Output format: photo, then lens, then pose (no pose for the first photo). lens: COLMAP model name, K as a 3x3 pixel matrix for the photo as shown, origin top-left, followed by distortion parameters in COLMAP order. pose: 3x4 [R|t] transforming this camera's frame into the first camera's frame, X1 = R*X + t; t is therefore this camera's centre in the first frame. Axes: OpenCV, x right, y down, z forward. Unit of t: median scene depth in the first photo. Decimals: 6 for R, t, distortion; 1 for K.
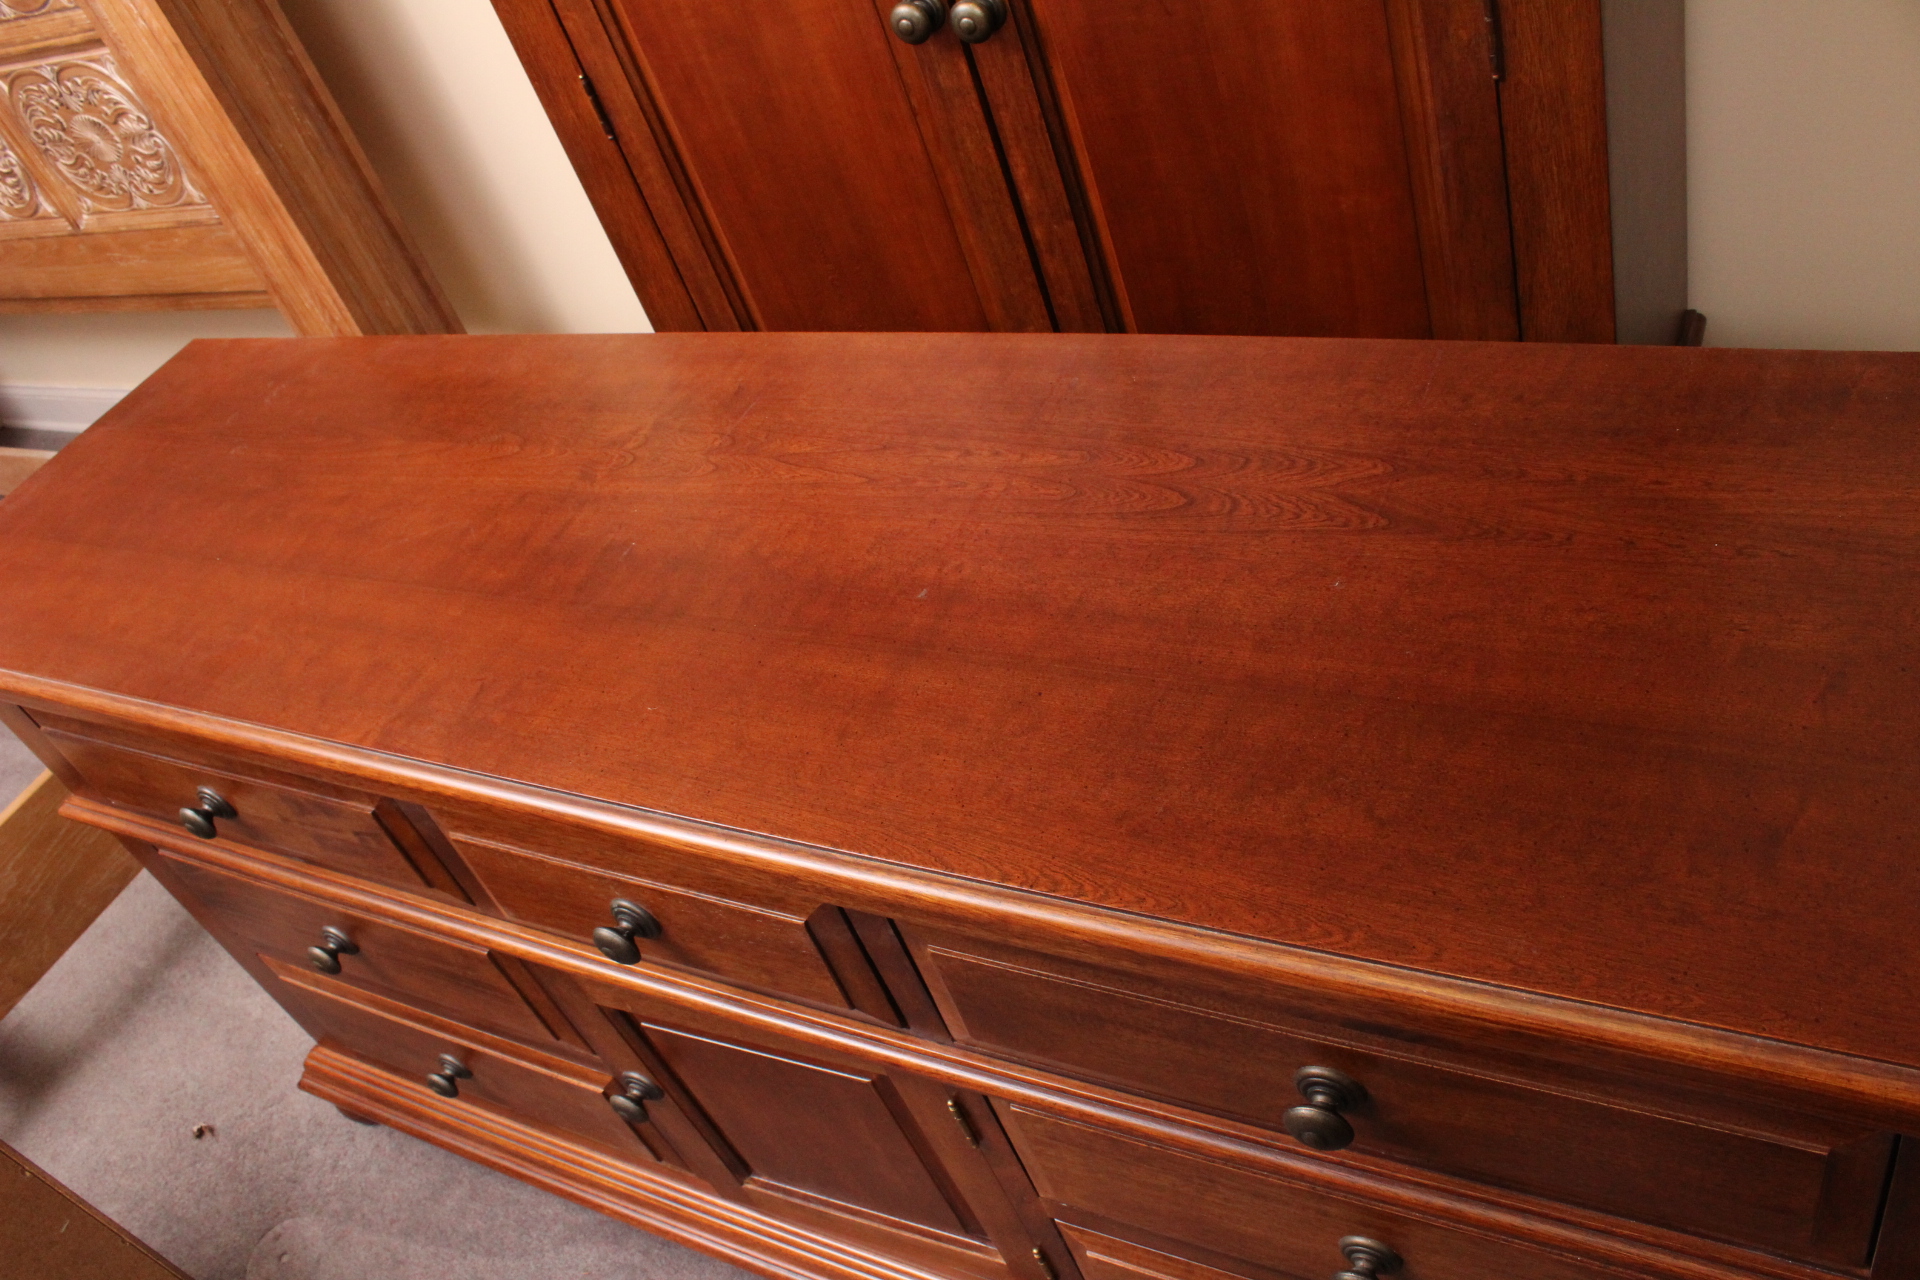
lens RADIAL K [[1567.4, 0, 960.0], [0, 1567.4, 640.0], [0, 0, 1]] dist [-0.159990, 0.123670]
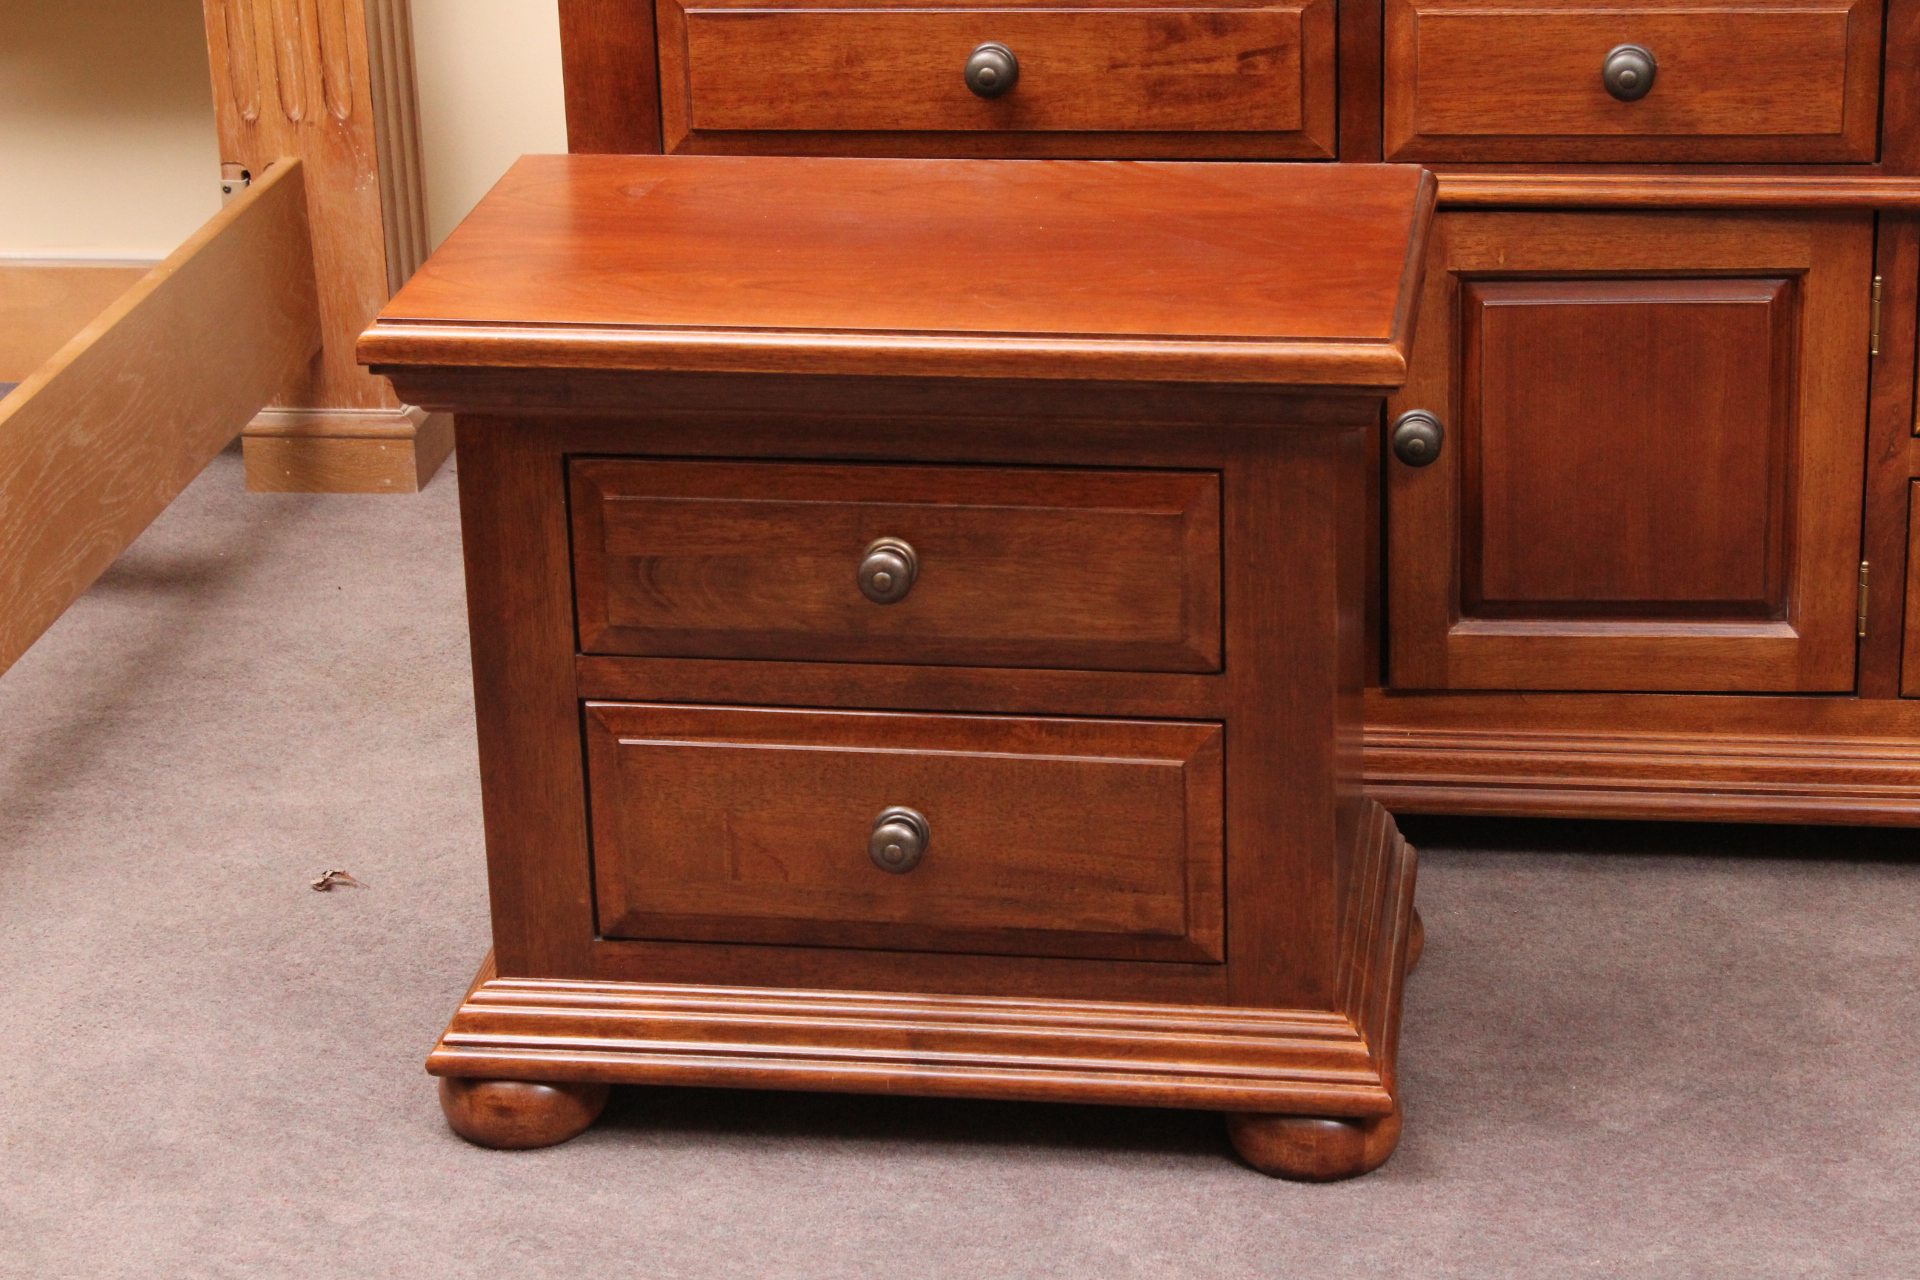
lens RADIAL K [[4422.1, 0, 960.0], [0, 4422.1, 640.0], [0, 0, 1]] dist [0.061802, 0.194843]
pose [[0.919276, 0.129866, 0.371573, -1.262036], [0.028764, 0.919316, -0.392467, 1.269800], [-0.392562, 0.371473, 0.841370, -0.937969]]
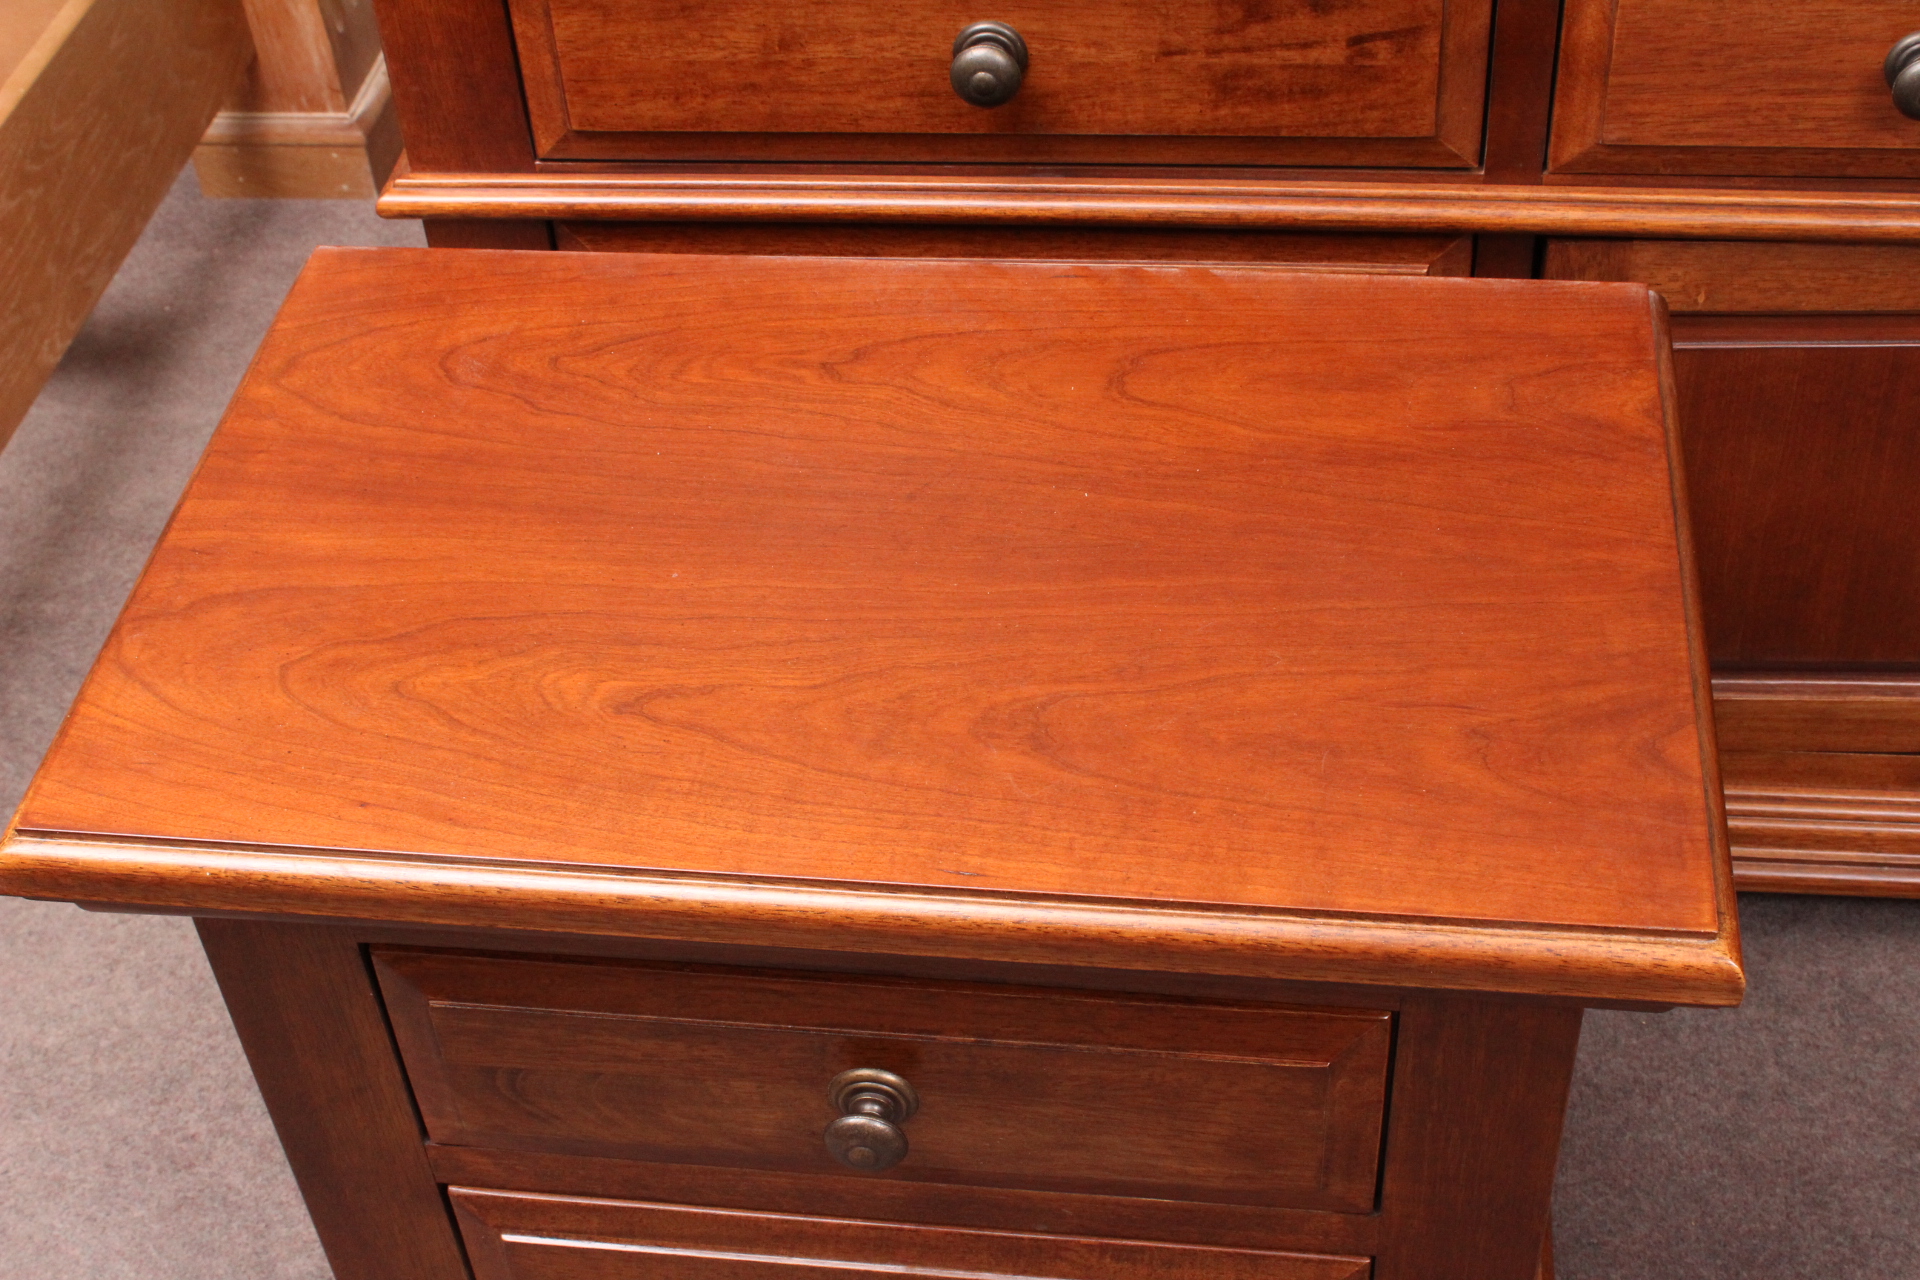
lens RADIAL K [[2613.6, 0, 960.0], [0, 2613.6, 640.0], [0, 0, 1]] dist [-0.071592, 0.149080]
pose [[0.918477, -0.049304, 0.392388, -0.819132], [0.064171, 0.997629, -0.024853, 0.327324], [-0.390233, 0.048006, 0.919464, 0.031522]]
